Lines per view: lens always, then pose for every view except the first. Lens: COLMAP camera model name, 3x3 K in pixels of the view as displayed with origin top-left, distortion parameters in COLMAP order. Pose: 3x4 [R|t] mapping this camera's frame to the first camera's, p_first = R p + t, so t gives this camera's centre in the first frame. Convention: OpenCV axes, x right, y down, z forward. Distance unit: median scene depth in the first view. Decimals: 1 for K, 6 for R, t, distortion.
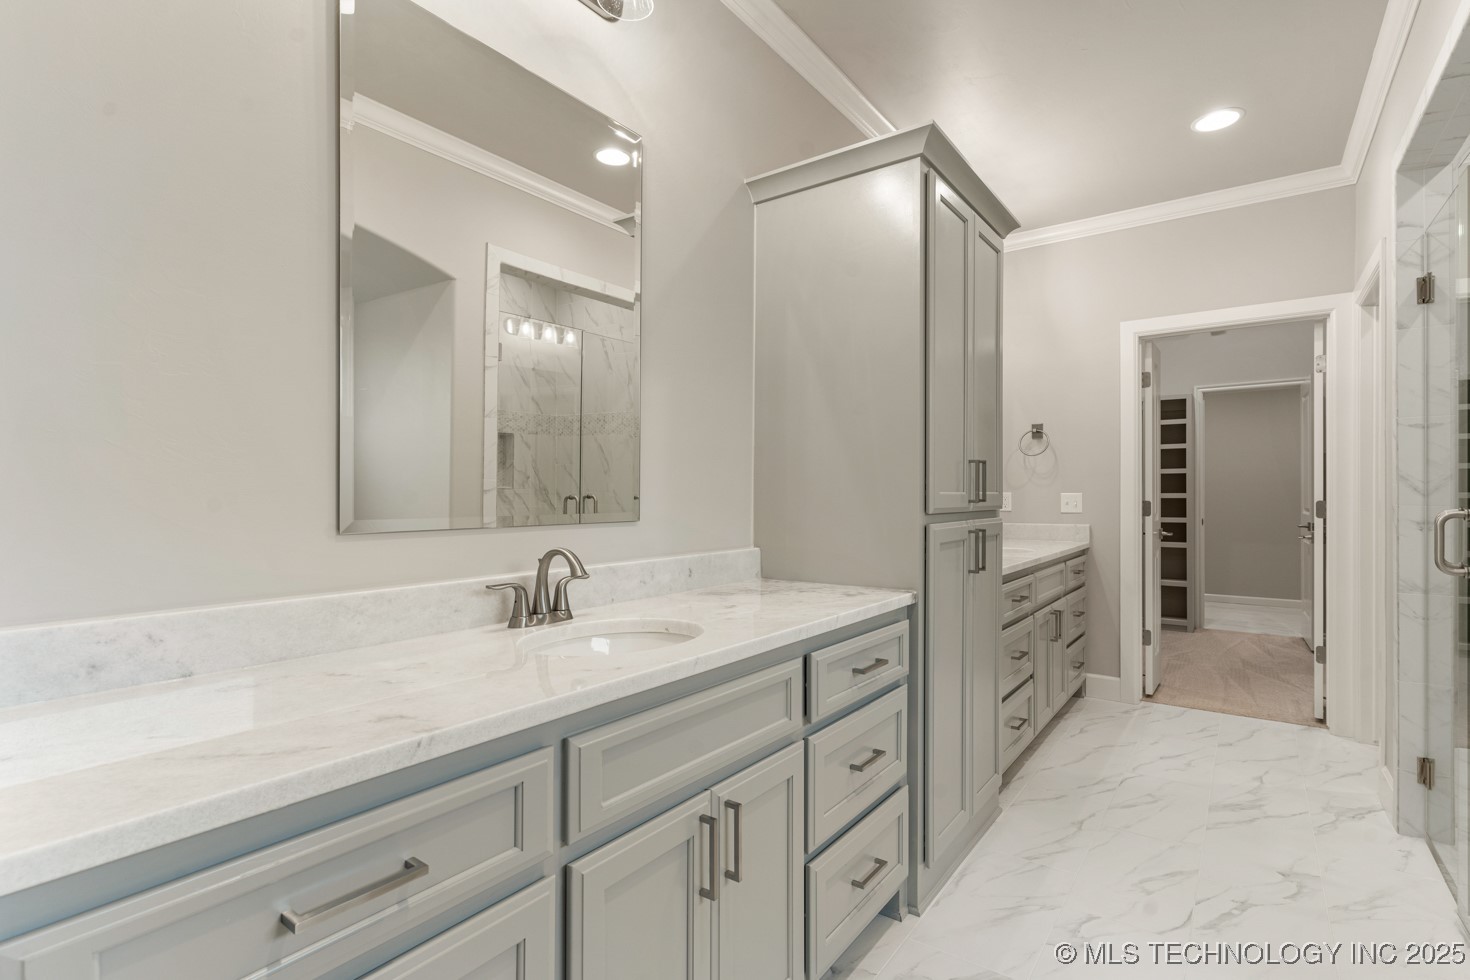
lens RADIAL K [[708.8, 0, 736.3], [0, 708.8, 497.3], [0, 0, 1]] dist [0.004440, -0.000314]
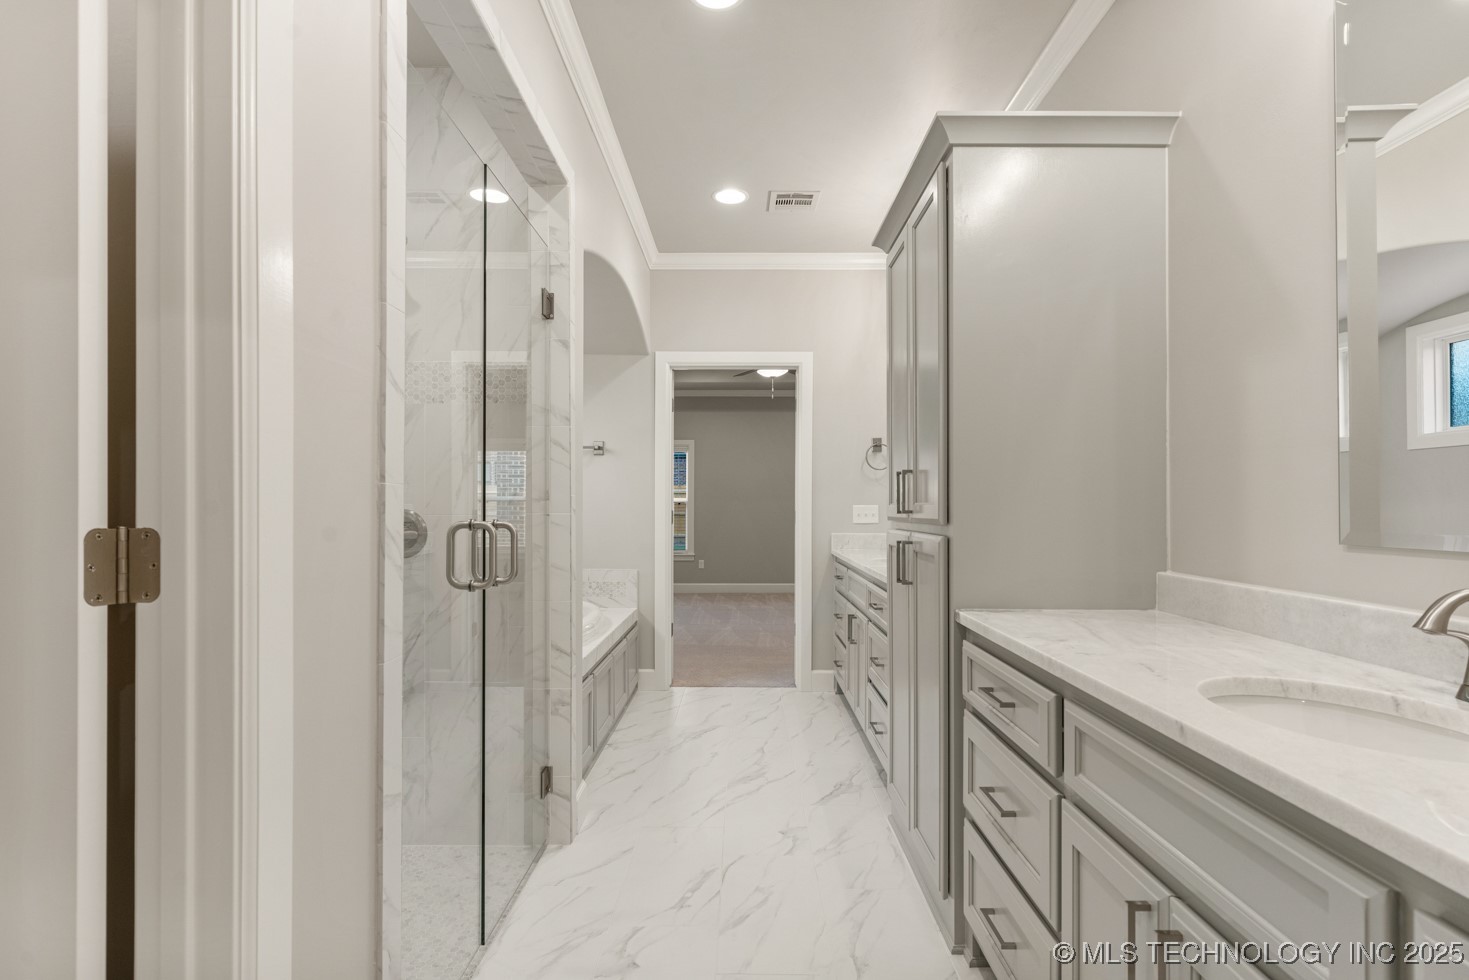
lens RADIAL K [[708.3, 0, 735.8], [0, 708.3, 508.1], [0, 0, 1]] dist [0.004440, -0.000314]
pose [[-0.814380, -0.002051, -0.580329, 1.181804], [-0.008200, 0.999935, 0.007974, -0.007014], [0.580275, 0.011252, -0.814343, 1.779131]]
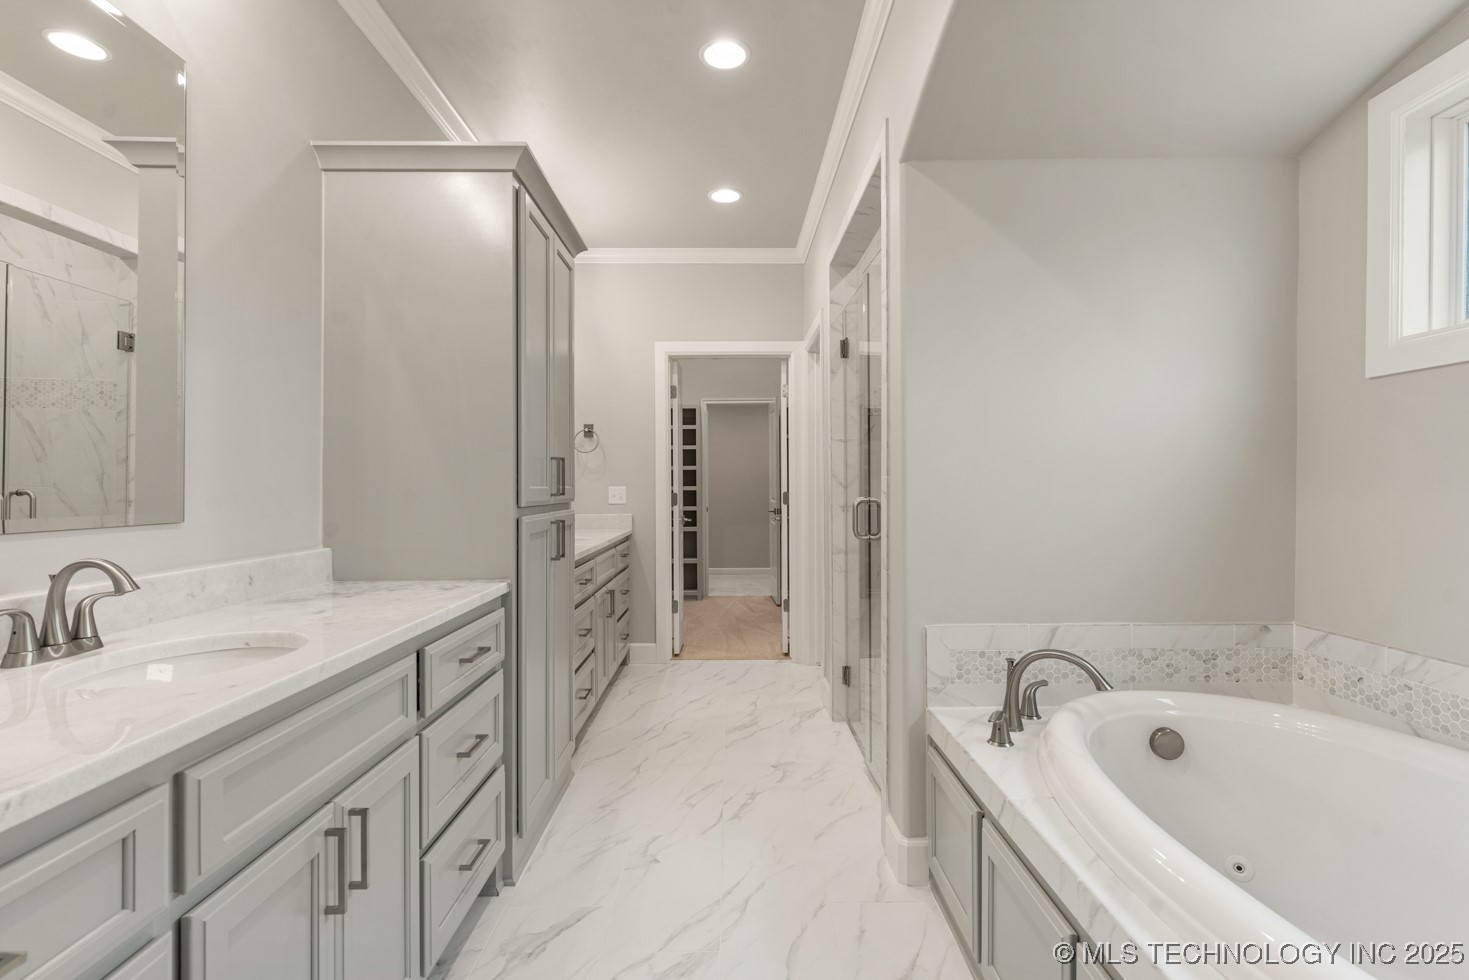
lens RADIAL K [[708.3, 0, 738.1], [0, 708.3, 486.7], [0, 0, 1]] dist [0.004440, -0.000314]
pose [[0.802386, -0.002520, 0.596800, -0.097966], [0.005303, 0.999982, -0.002908, -0.002176], [-0.596782, 0.005498, 0.802385, -0.051816]]
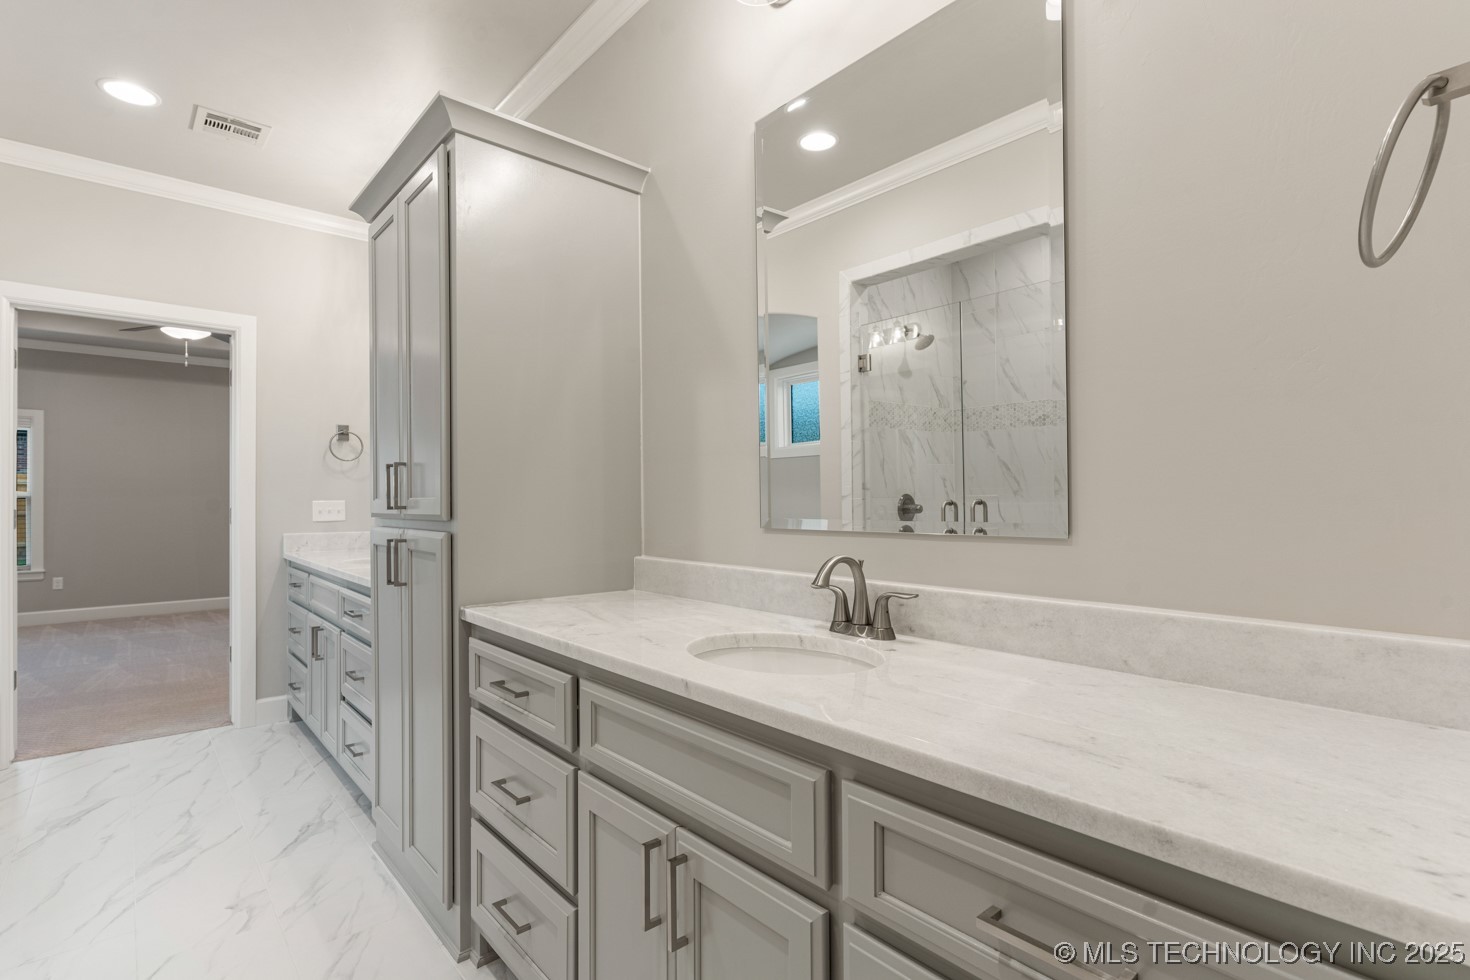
lens RADIAL K [[708.8, 0, 729.5], [0, 708.8, 498.9], [0, 0, 1]] dist [0.004440, -0.000314]
pose [[-0.231155, -0.002849, -0.972913, 1.208414], [-0.004409, 0.999989, -0.001881, -0.007128], [0.972907, 0.003854, -0.231165, 1.737902]]
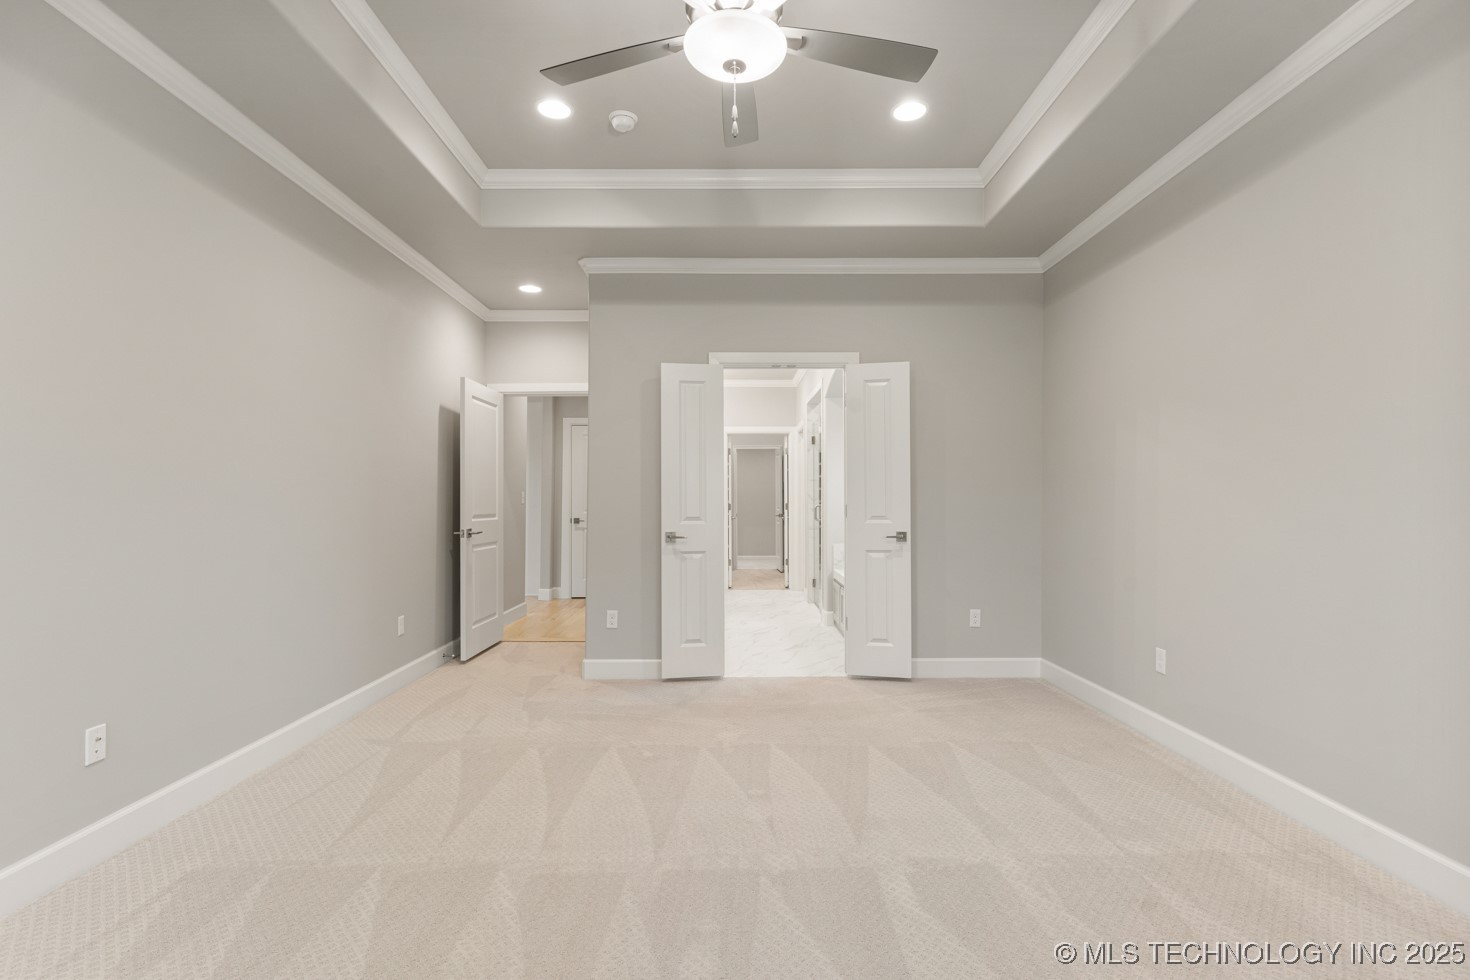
lens RADIAL K [[708.8, 0, 726.1], [0, 708.8, 489.5], [0, 0, 1]] dist [0.004440, -0.000314]
pose [[0.809259, 0.009771, 0.587371, -1.523203], [0.002609, 0.999792, -0.020227, 0.013552], [-0.587446, 0.017901, 0.809065, -1.674339]]
